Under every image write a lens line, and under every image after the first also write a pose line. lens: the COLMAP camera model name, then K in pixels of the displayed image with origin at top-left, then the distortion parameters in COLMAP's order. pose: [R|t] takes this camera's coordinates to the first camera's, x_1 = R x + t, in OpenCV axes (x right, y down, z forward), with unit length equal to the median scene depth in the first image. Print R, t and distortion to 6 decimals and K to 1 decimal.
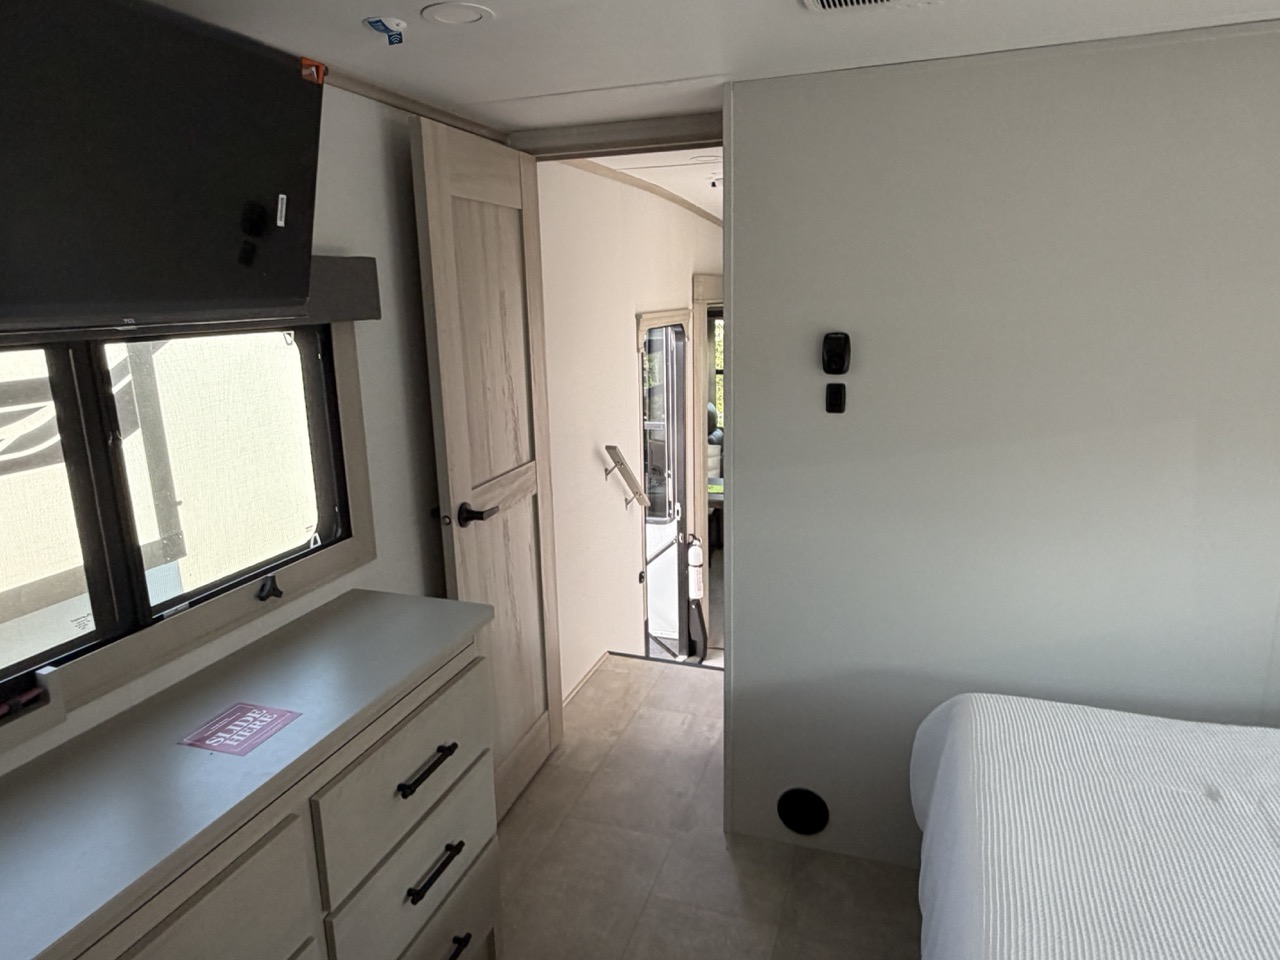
lens RADIAL K [[804.9, 0, 629.3], [0, 804.9, 478.1], [0, 0, 1]] dist [-0.002249, 0.001645]
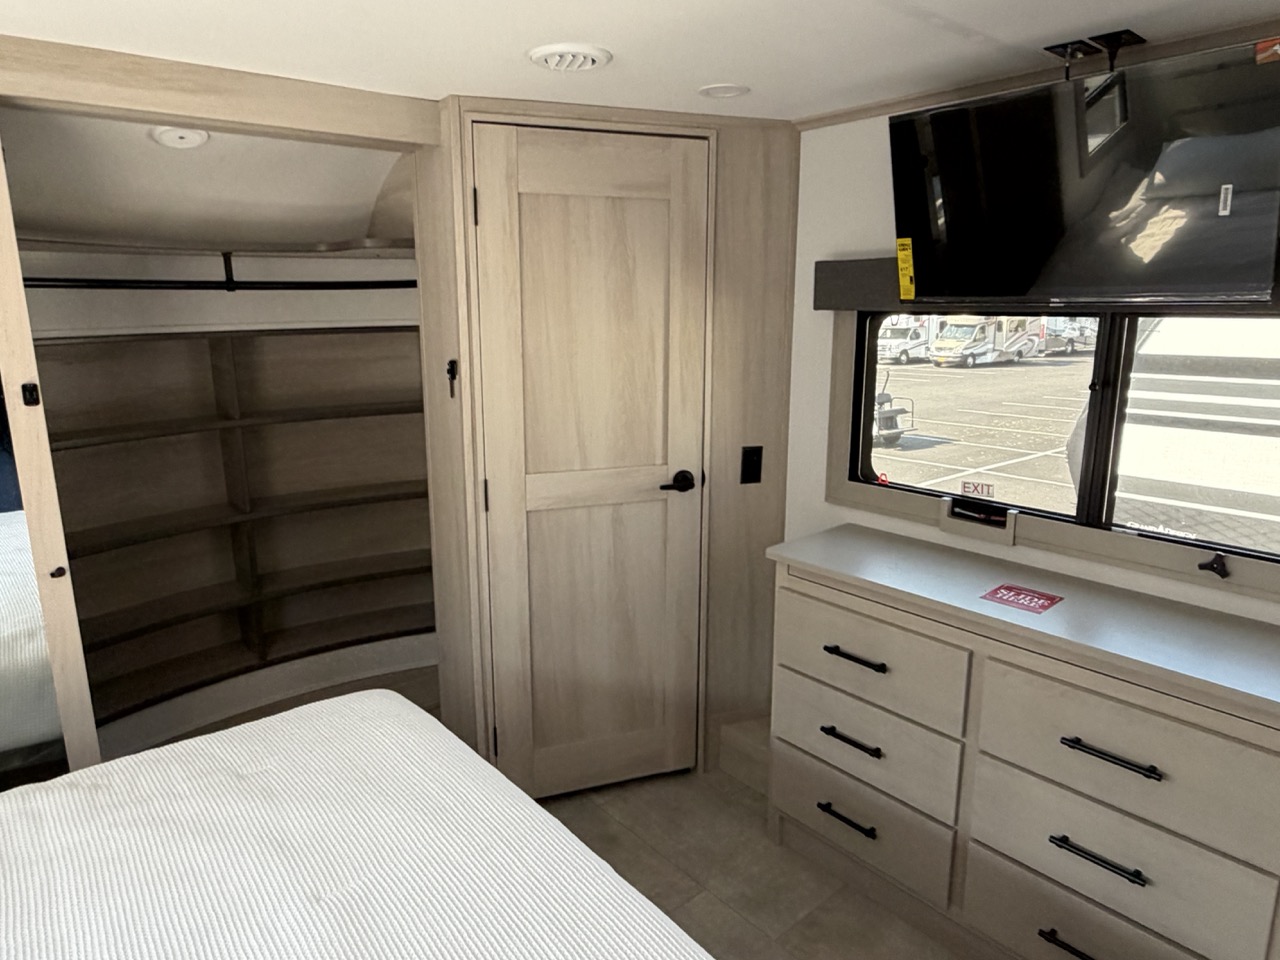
lens RADIAL K [[804.9, 0, 626.6], [0, 804.9, 475.5], [0, 0, 1]] dist [-0.002249, 0.001645]
pose [[-0.508102, 0.214328, -0.834204, 0.625969], [-0.172369, 0.923646, 0.342296, -0.154571], [0.843872, 0.317712, -0.432363, 0.622651]]
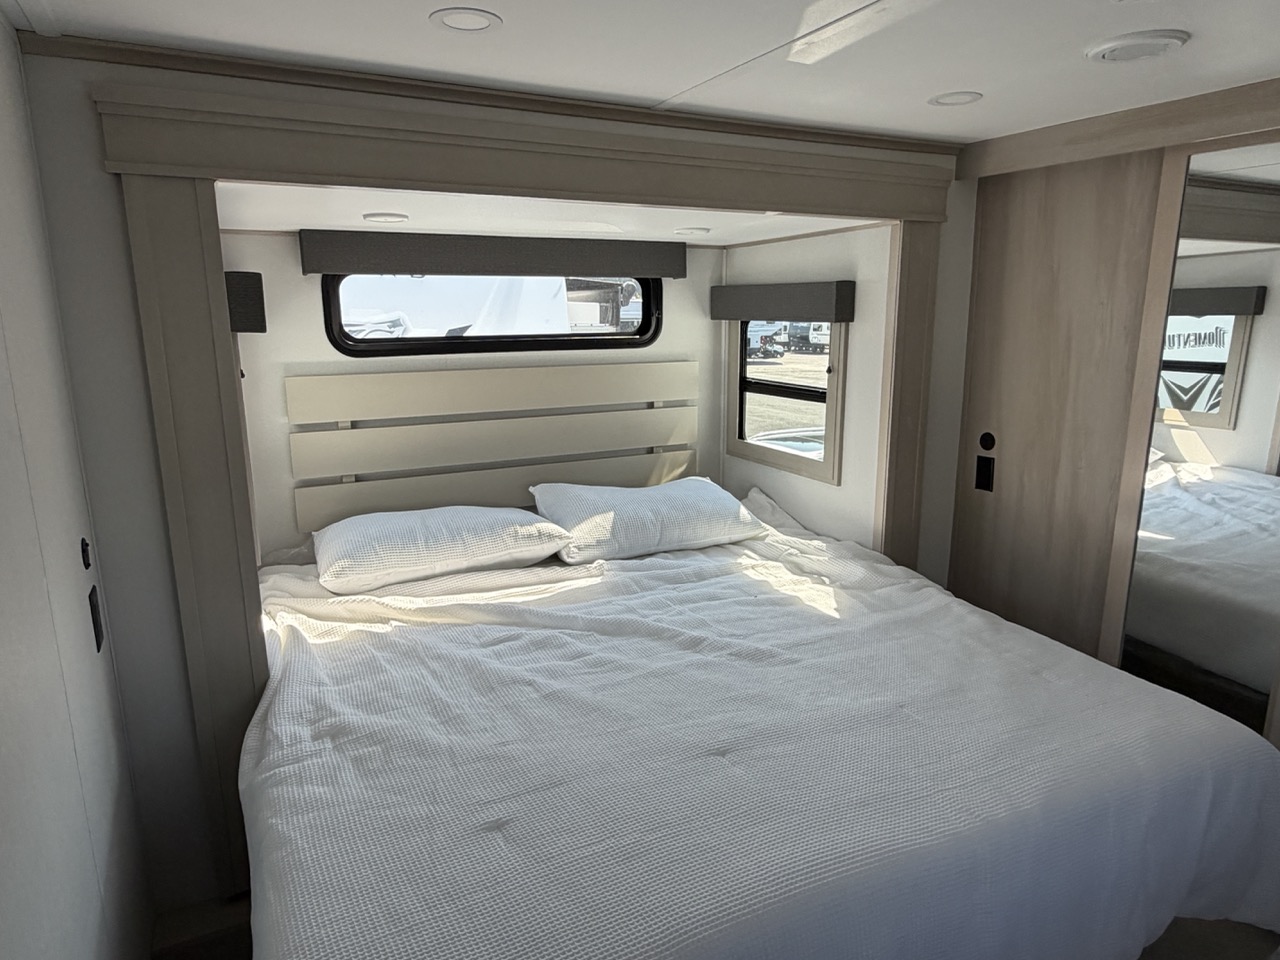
lens RADIAL K [[804.9, 0, 643.9], [0, 804.9, 472.9], [0, 0, 1]] dist [-0.002249, 0.001645]
pose [[-0.737584, -0.110995, 0.666071, -0.010551], [0.175020, 0.921265, 0.347331, -0.211049], [-0.652179, 0.372762, -0.660084, 0.926118]]
